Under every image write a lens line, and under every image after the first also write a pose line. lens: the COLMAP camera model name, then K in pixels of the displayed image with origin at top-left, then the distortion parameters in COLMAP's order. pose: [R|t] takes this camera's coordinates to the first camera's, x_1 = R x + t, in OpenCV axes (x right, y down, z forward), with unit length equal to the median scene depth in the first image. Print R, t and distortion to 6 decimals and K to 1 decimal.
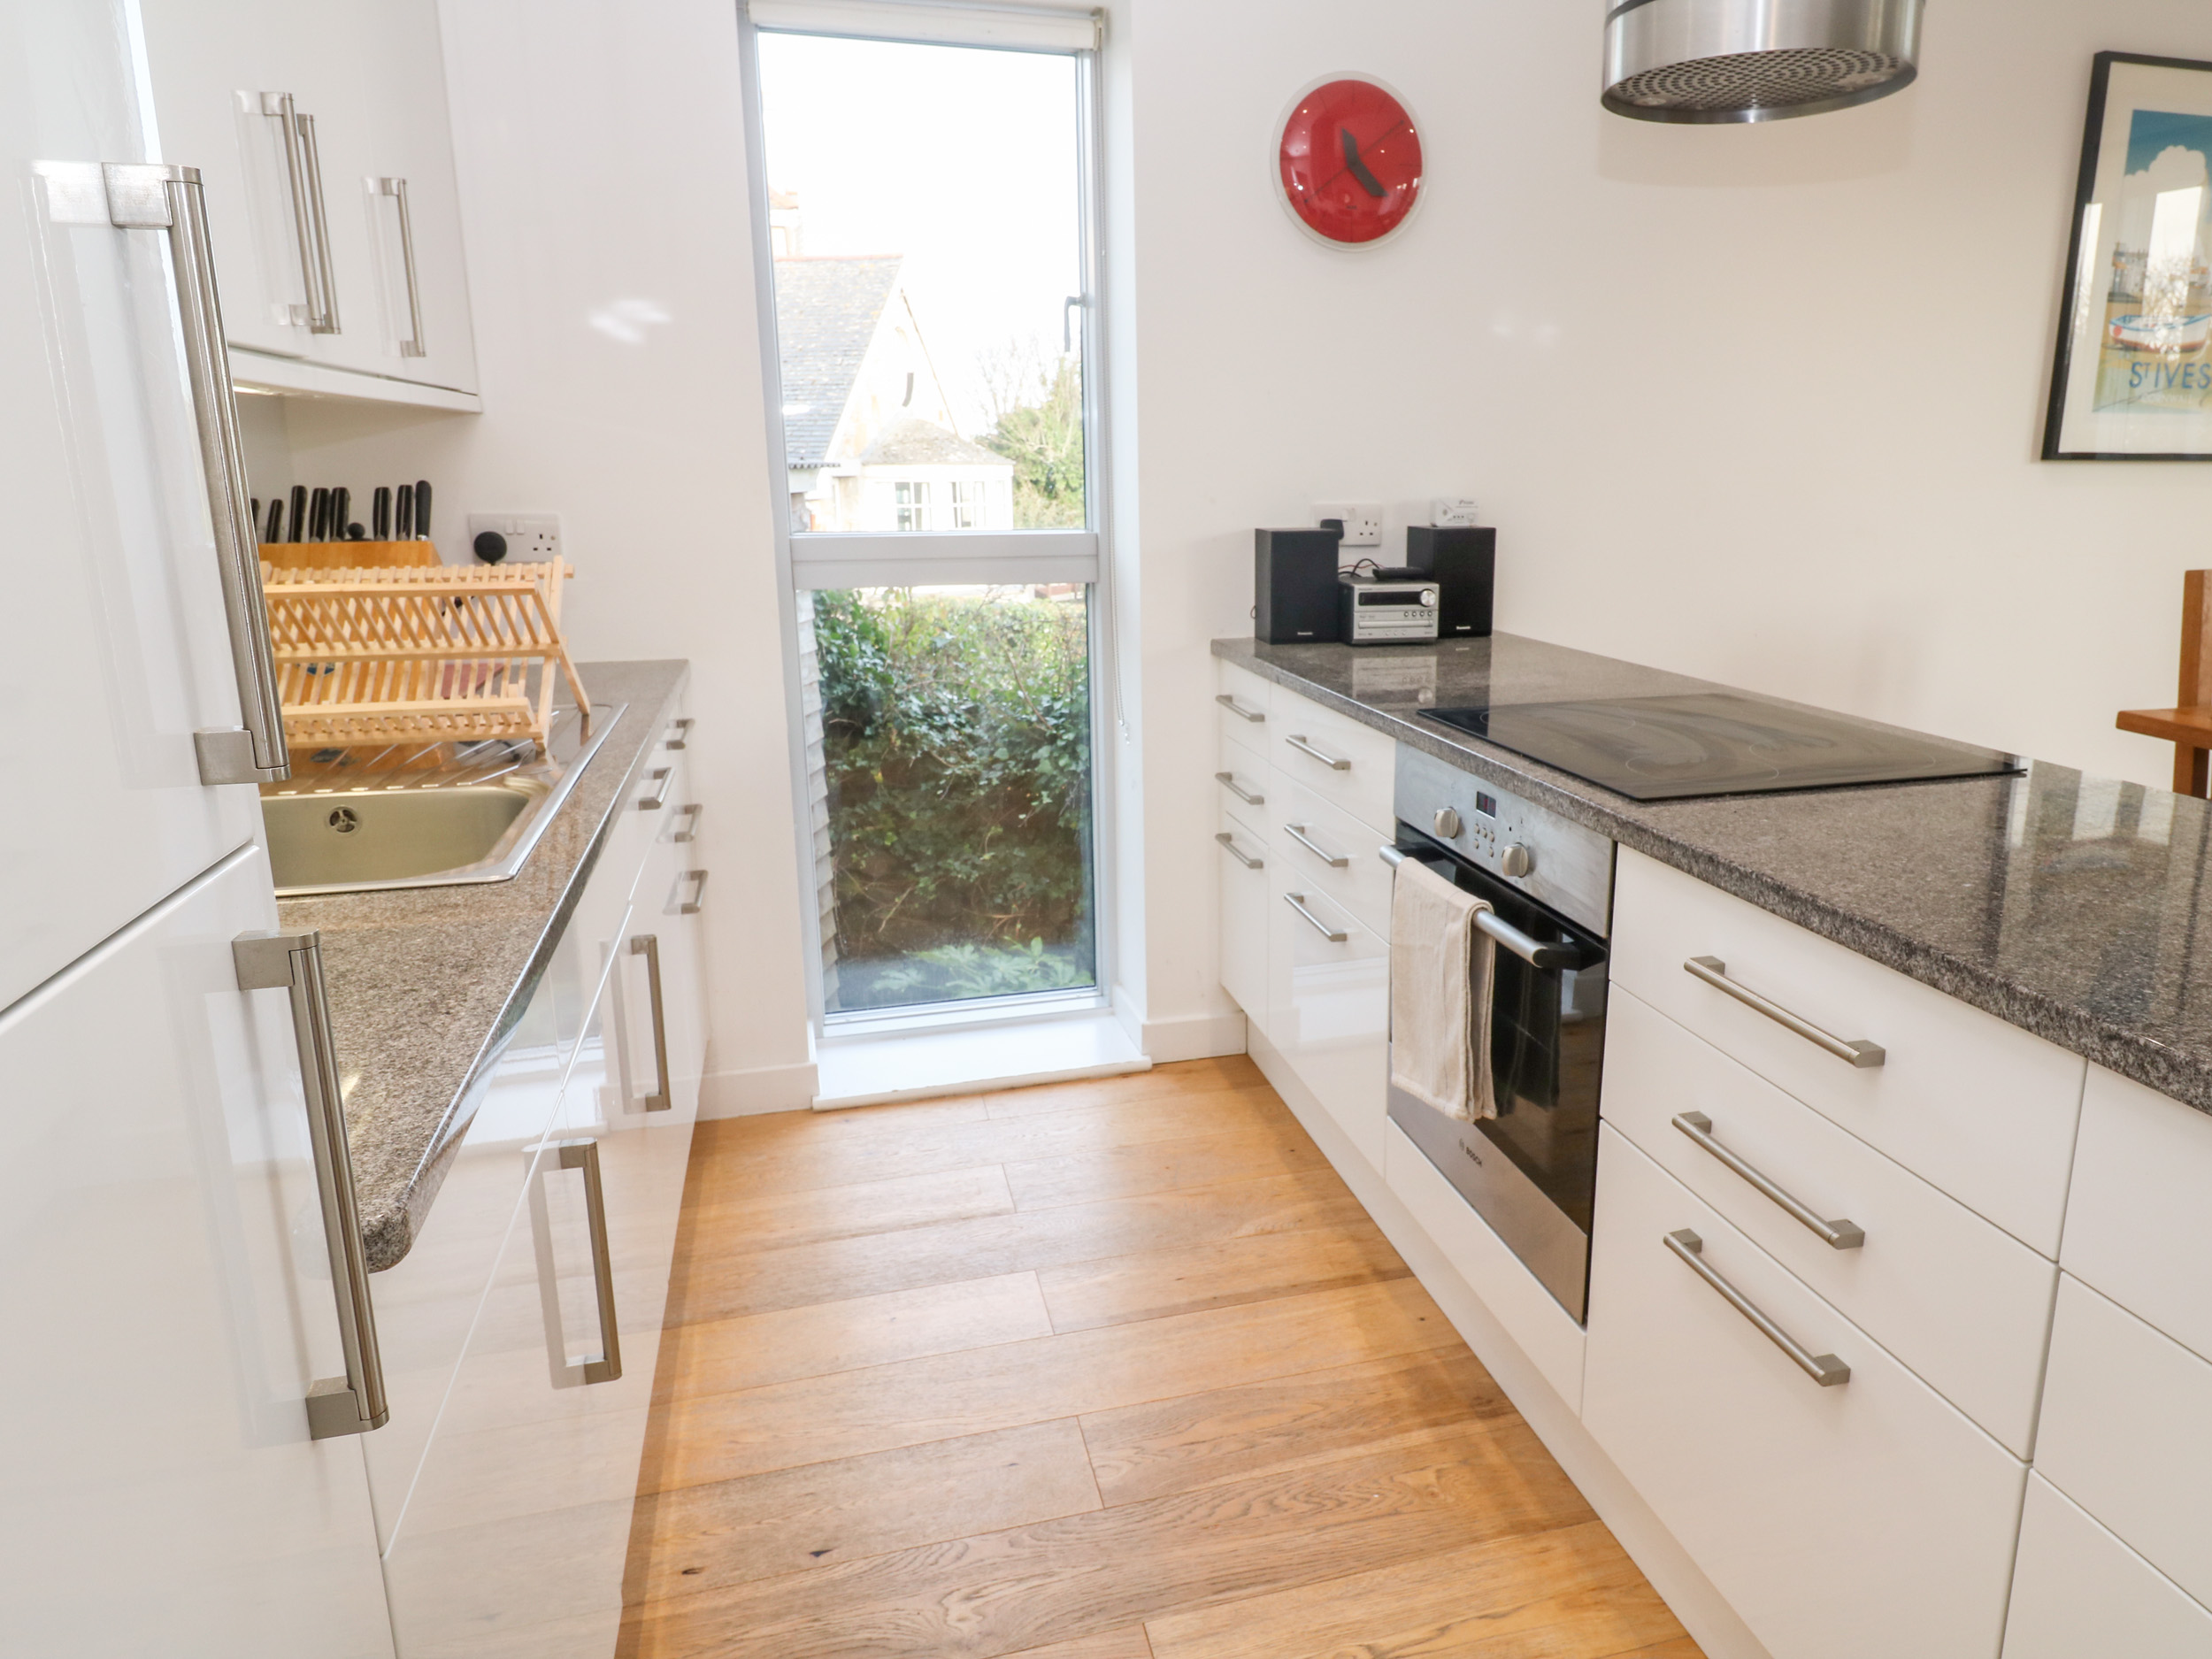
lens RADIAL K [[1512.8, 0, 1111.3], [0, 1512.8, 823.1], [0, 0, 1]] dist [0.001294, -0.002402]
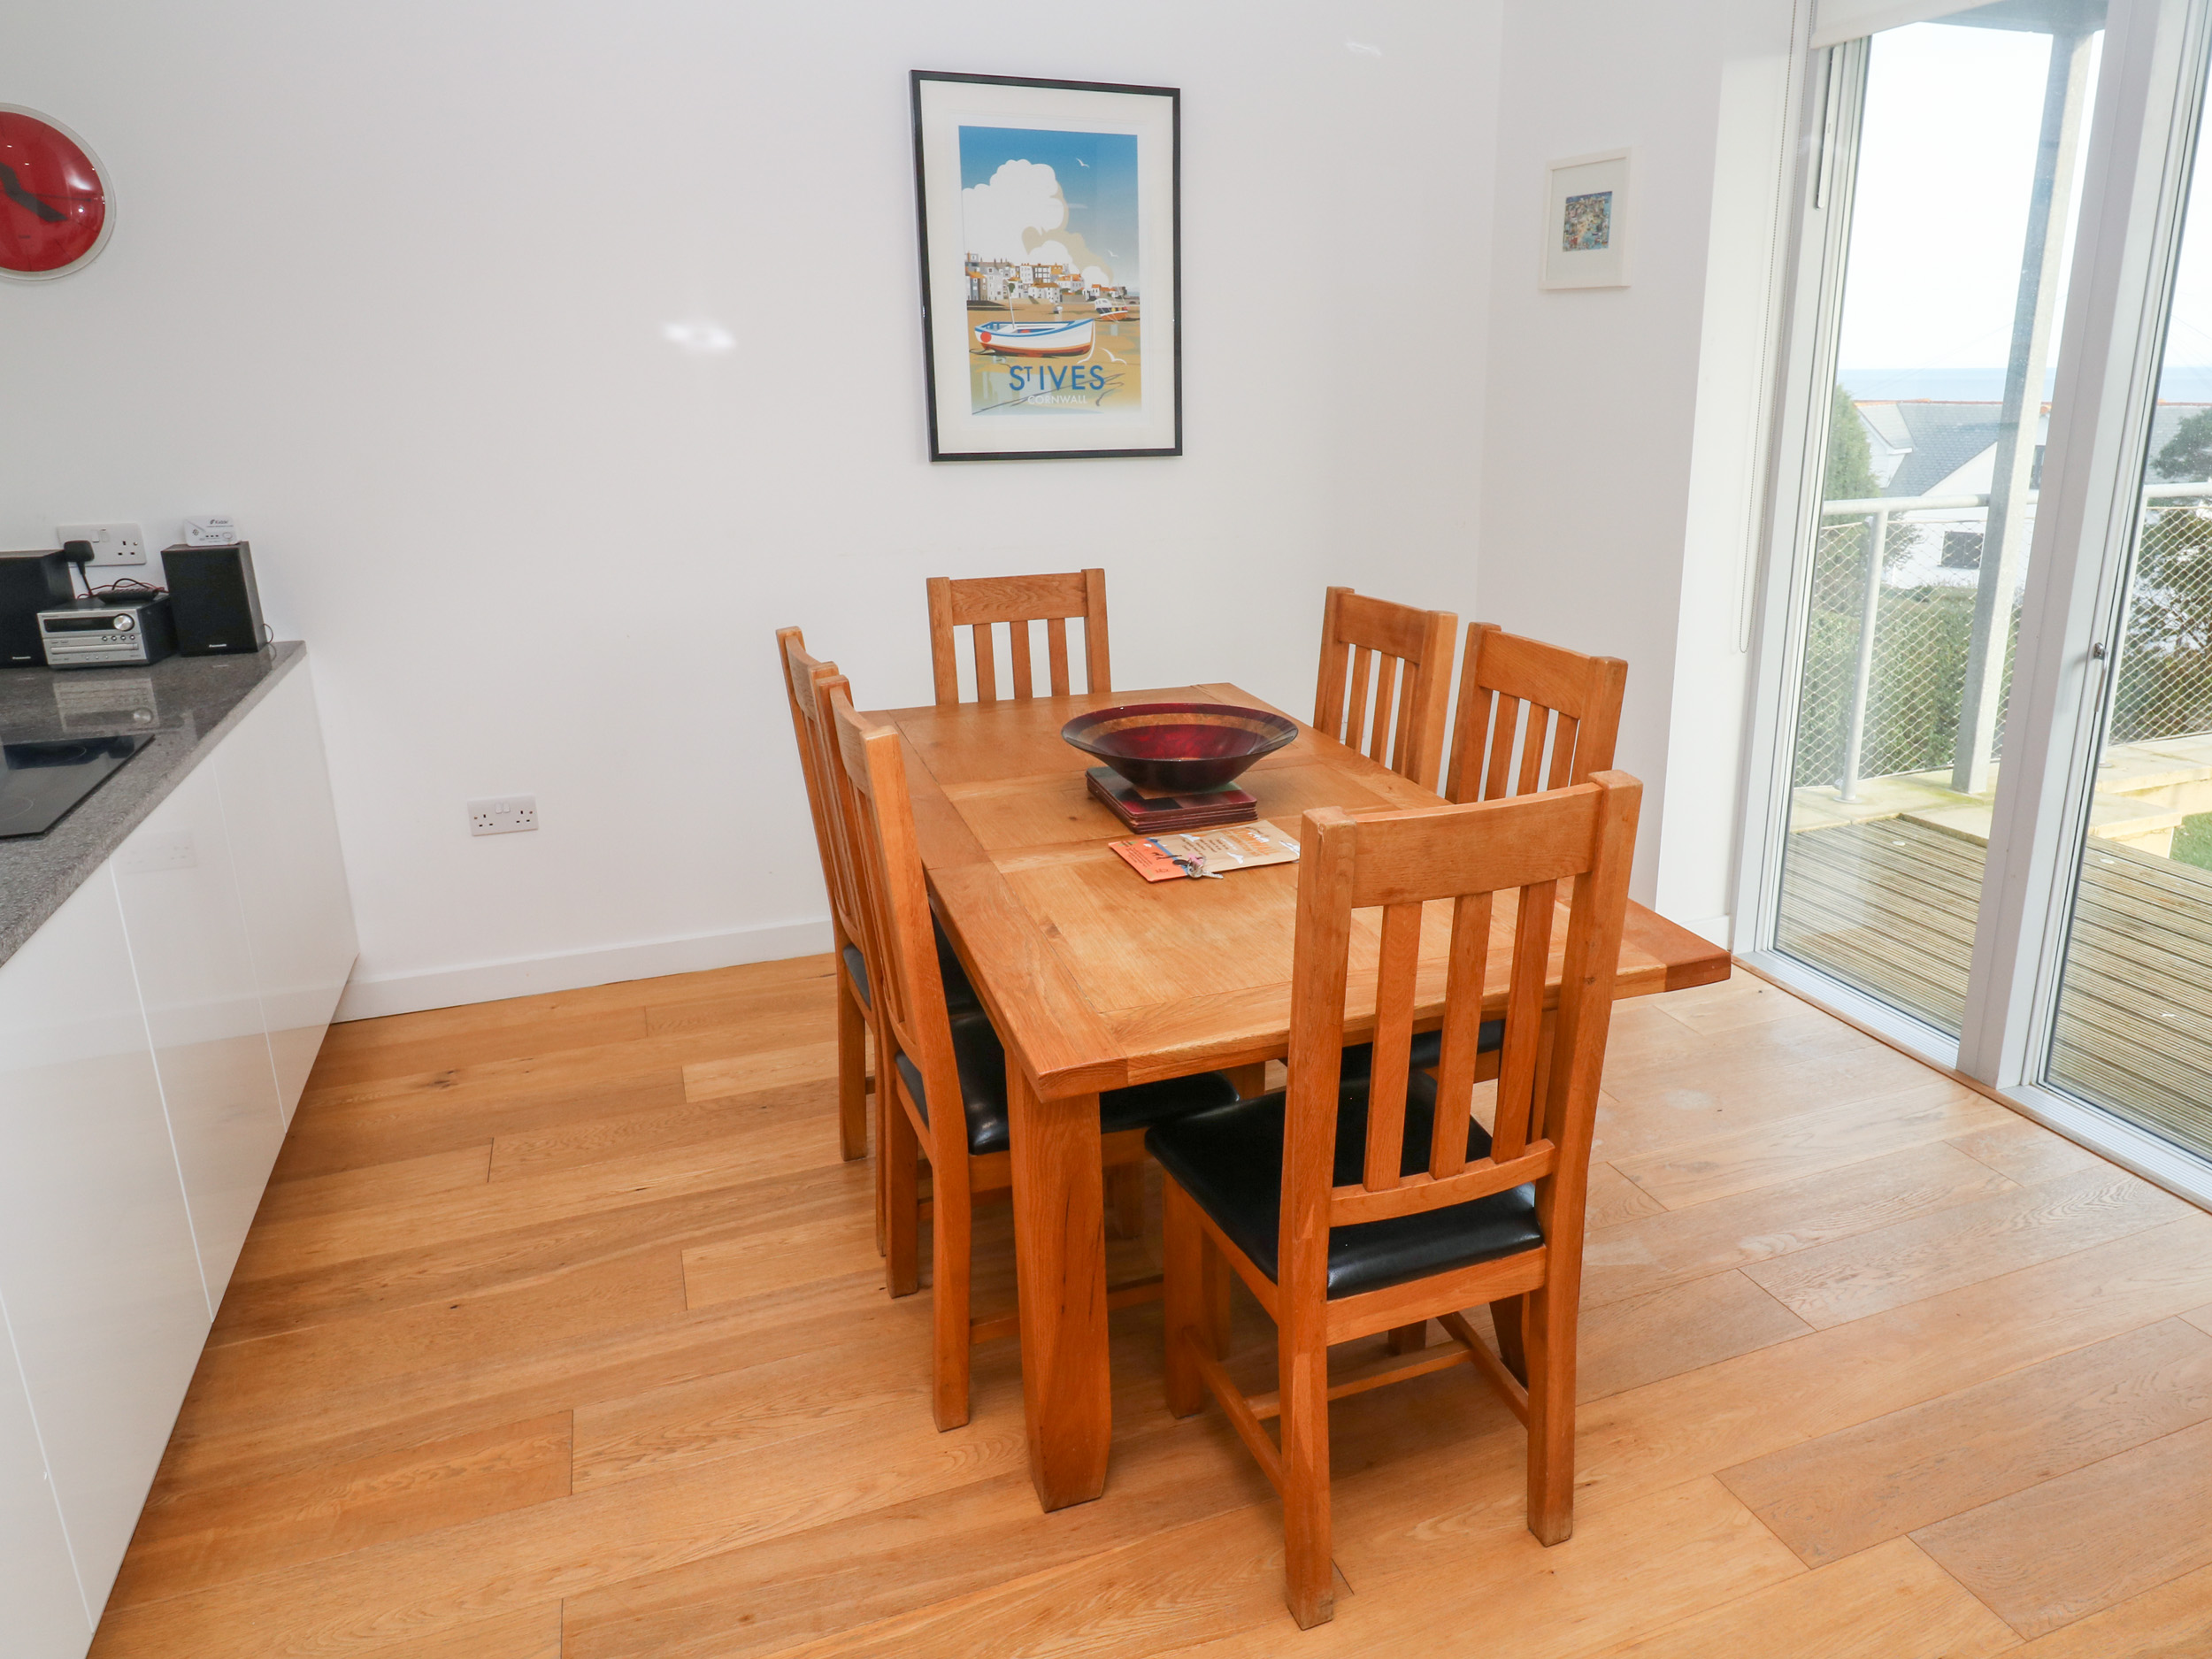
lens RADIAL K [[1512.8, 0, 1103.5], [0, 1512.8, 832.3], [0, 0, 1]] dist [0.001294, -0.002402]
pose [[0.994644, -0.033960, 0.097621, 0.652131], [0.028487, 0.997972, 0.056919, -0.039662], [-0.099356, -0.053833, 0.993595, -0.077597]]
